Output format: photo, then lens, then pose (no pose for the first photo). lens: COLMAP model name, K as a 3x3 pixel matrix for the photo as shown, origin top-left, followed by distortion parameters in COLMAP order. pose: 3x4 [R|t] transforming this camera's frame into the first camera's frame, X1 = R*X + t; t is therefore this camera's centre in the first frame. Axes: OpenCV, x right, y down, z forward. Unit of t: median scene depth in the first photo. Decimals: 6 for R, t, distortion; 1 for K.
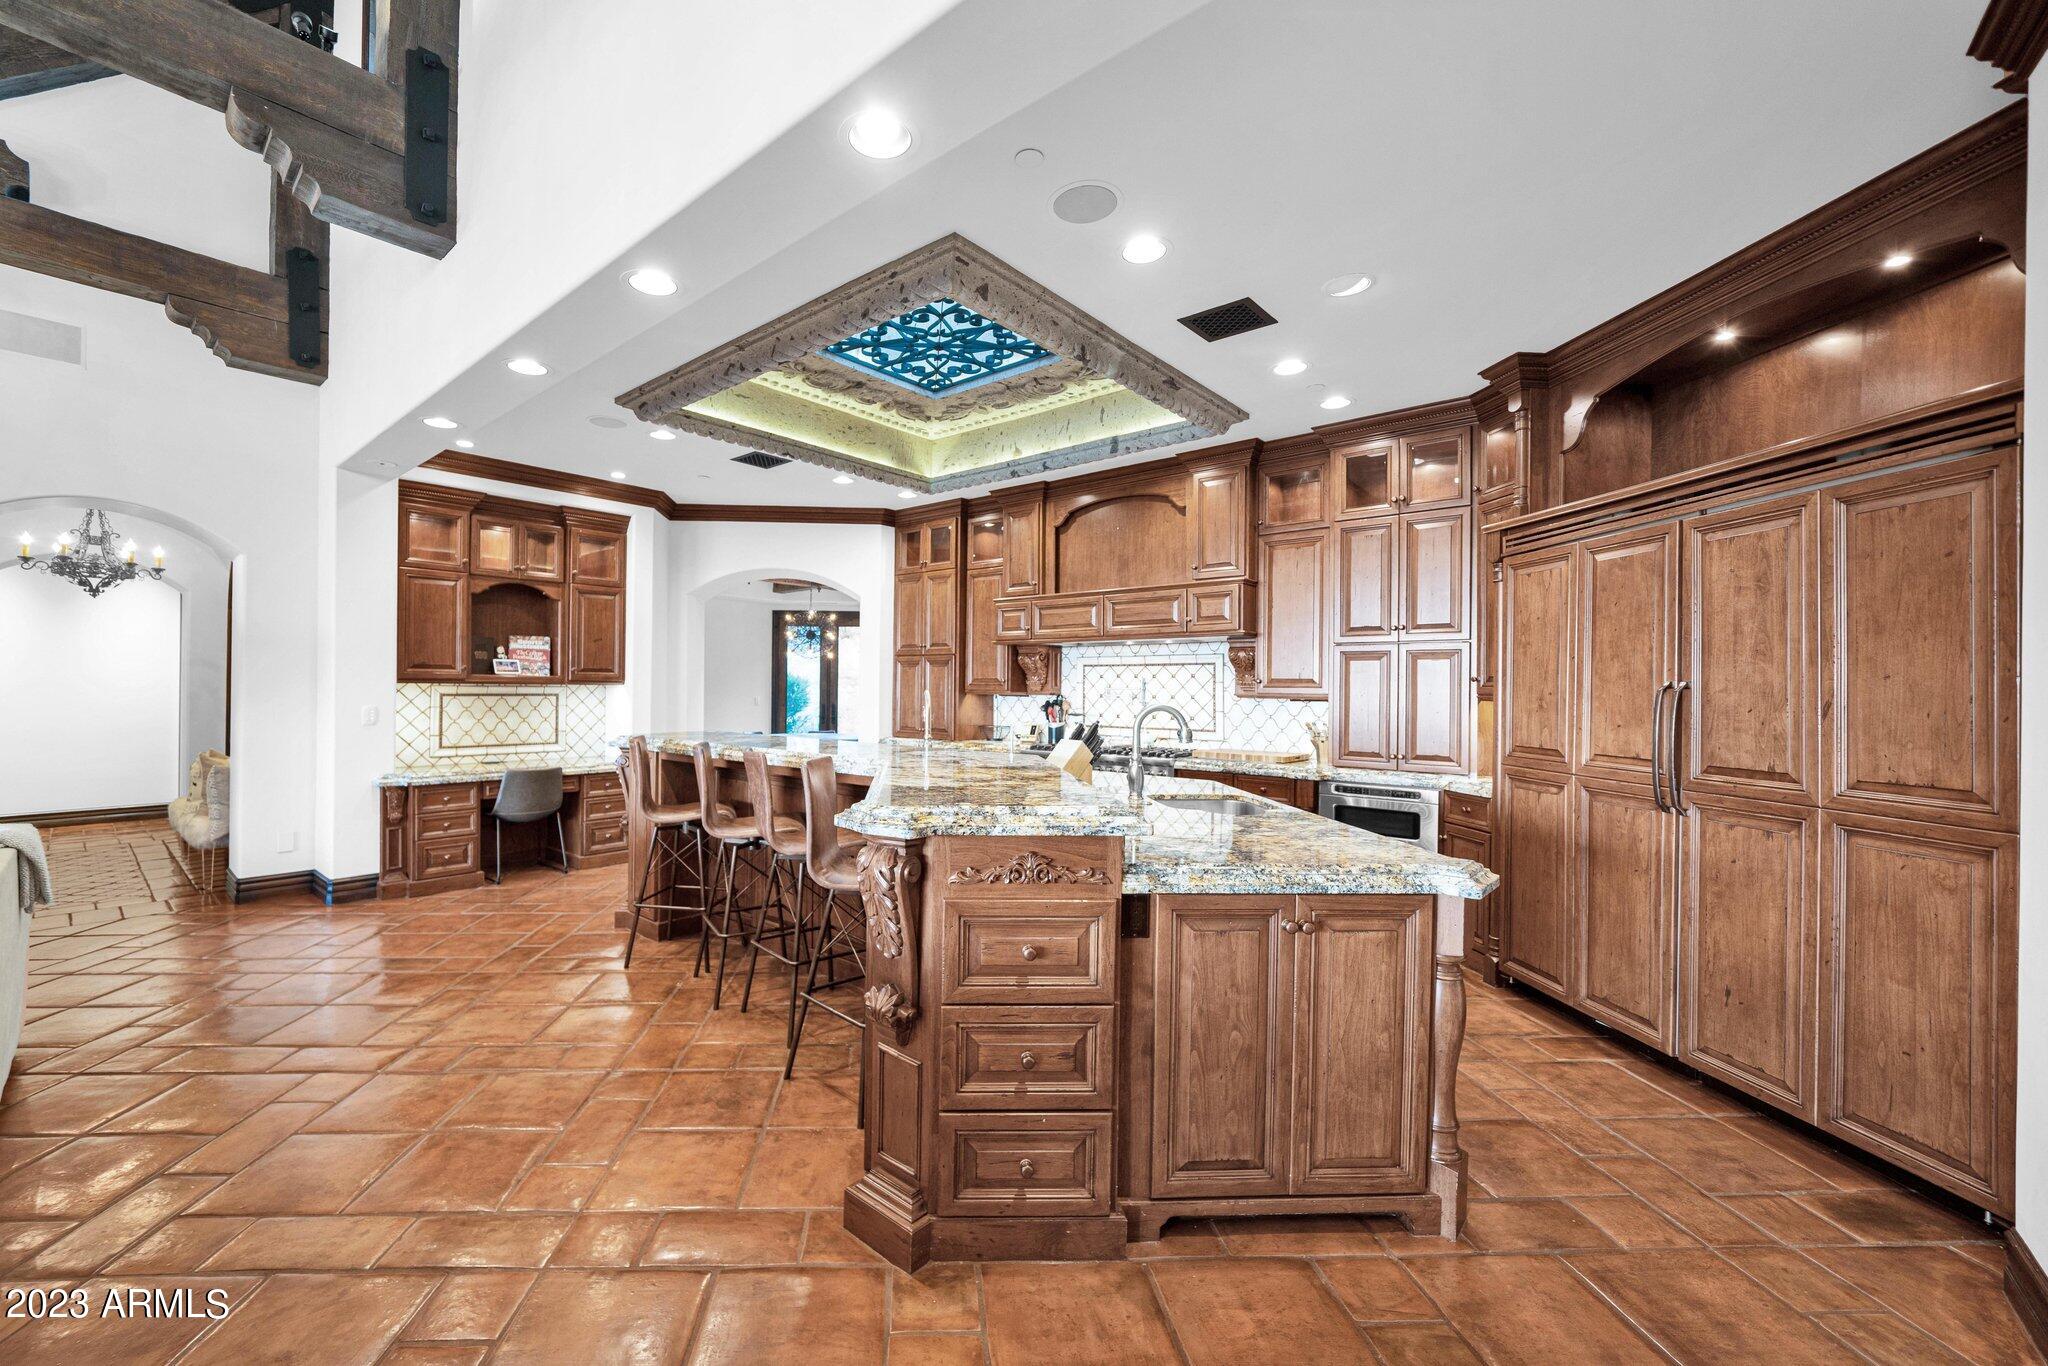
lens RADIAL K [[770.3, 0, 1020.1], [0, 770.3, 683.3], [0, 0, 1]] dist [0.000818, 0.001106]
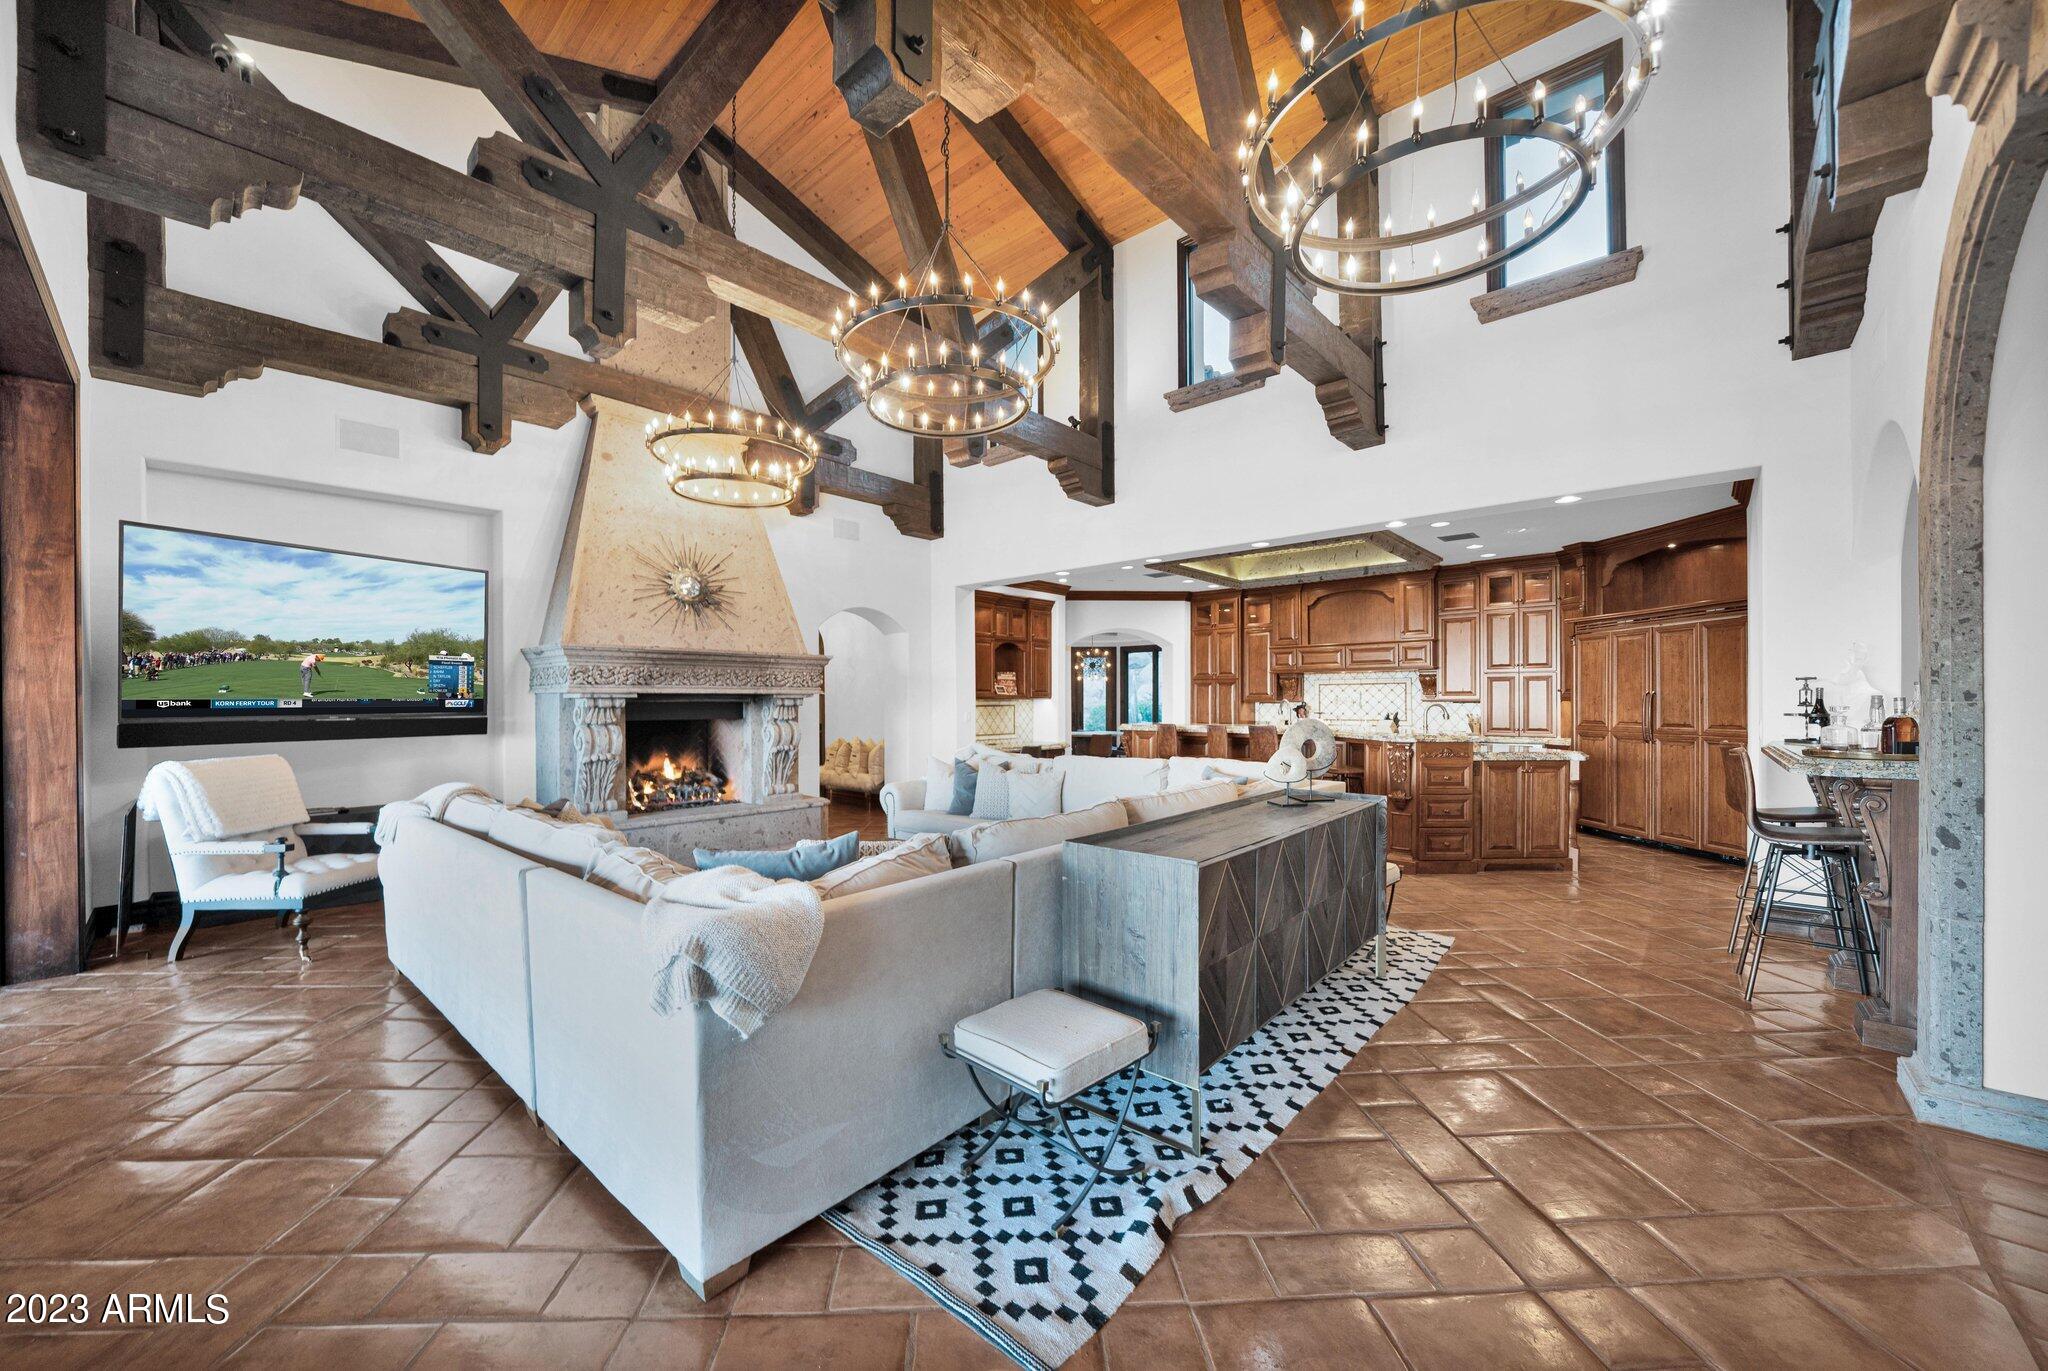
lens RADIAL K [[770.3, 0, 1040.0], [0, 770.3, 696.5], [0, 0, 1]] dist [0.000818, 0.001106]
pose [[0.999913, -0.012960, 0.002631, -0.650230], [0.012957, 0.999916, 0.000851, -0.007212], [-0.002642, -0.000816, 0.999996, -0.854037]]
